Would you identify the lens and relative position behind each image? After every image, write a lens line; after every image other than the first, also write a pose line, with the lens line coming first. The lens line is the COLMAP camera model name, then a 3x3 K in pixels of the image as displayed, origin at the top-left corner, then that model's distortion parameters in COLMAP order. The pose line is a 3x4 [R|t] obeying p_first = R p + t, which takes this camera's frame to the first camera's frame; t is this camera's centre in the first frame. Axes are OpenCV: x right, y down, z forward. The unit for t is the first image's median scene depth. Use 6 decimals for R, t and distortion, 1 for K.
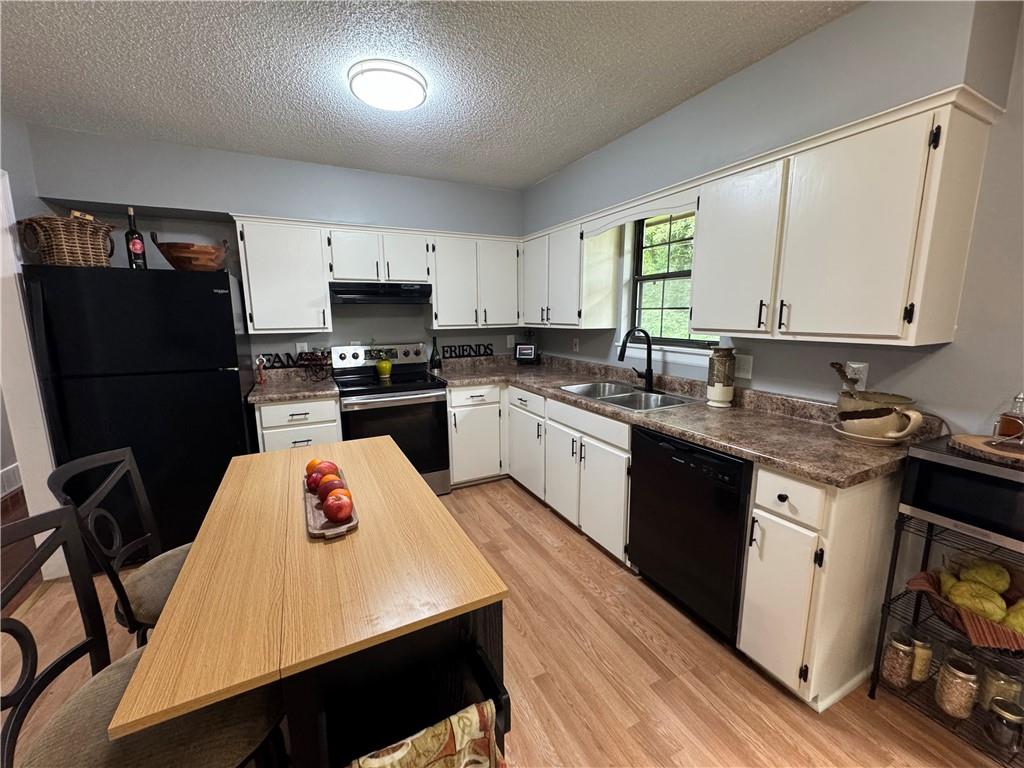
lens RADIAL K [[408.7, 0, 508.7], [0, 408.7, 382.7], [0, 0, 1]] dist [-0.003012, 0.000210]
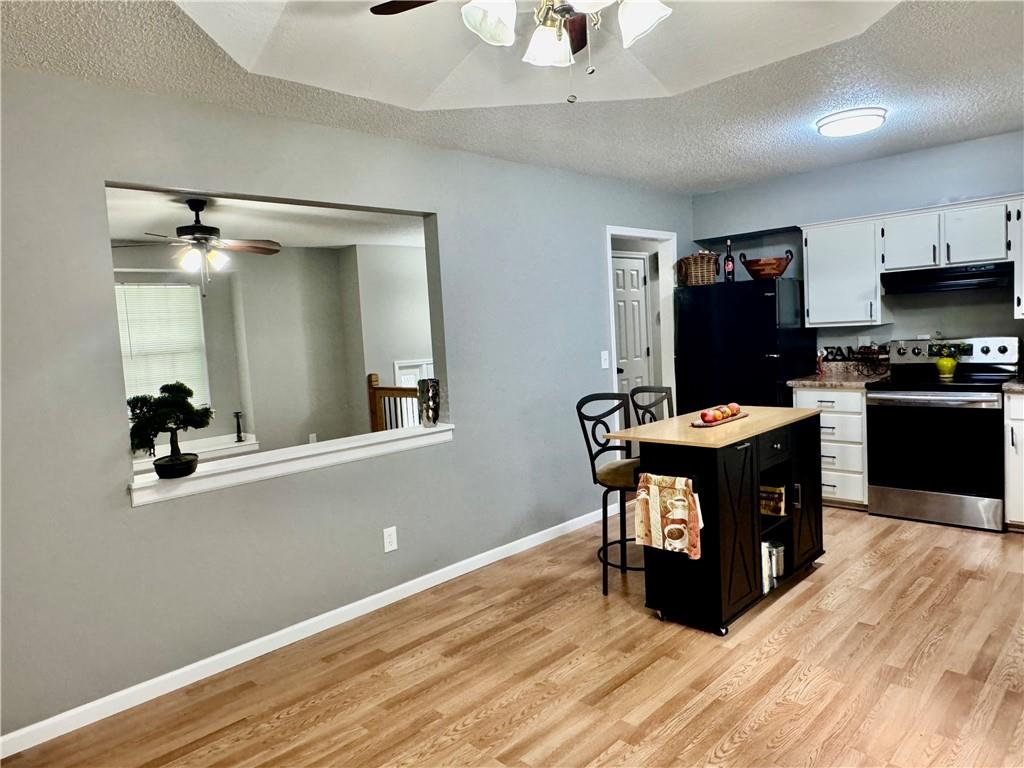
lens RADIAL K [[666.8, 0, 515.4], [0, 666.8, 378.9], [0, 0, 1]] dist [0.000313, 0.001032]
pose [[0.325271, 0.060299, -0.943696, 0.881588], [-0.103085, 0.994278, 0.028000, 0.053416], [0.939985, 0.088174, 0.329626, -0.355121]]
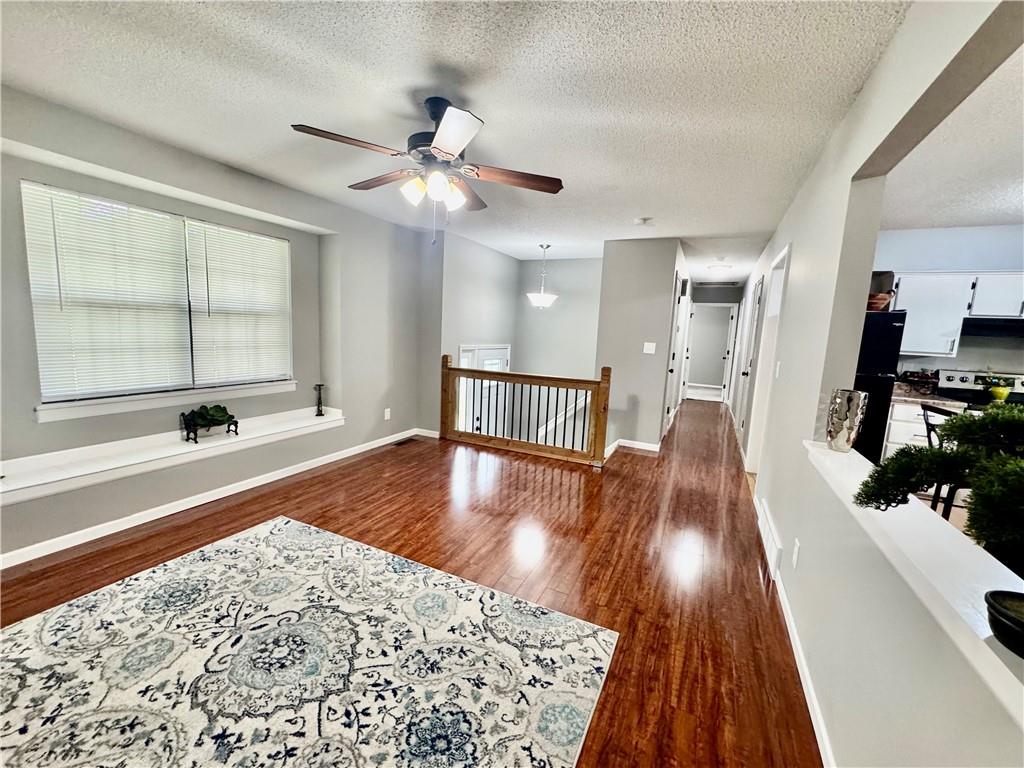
lens RADIAL K [[408.7, 0, 514.0], [0, 408.7, 380.3], [0, 0, 1]] dist [-0.003012, 0.000210]
pose [[0.607180, 0.139343, -0.782250, -0.306120], [-0.184937, 0.982248, 0.031421, 0.171315], [0.772742, 0.125589, 0.622171, -0.891982]]
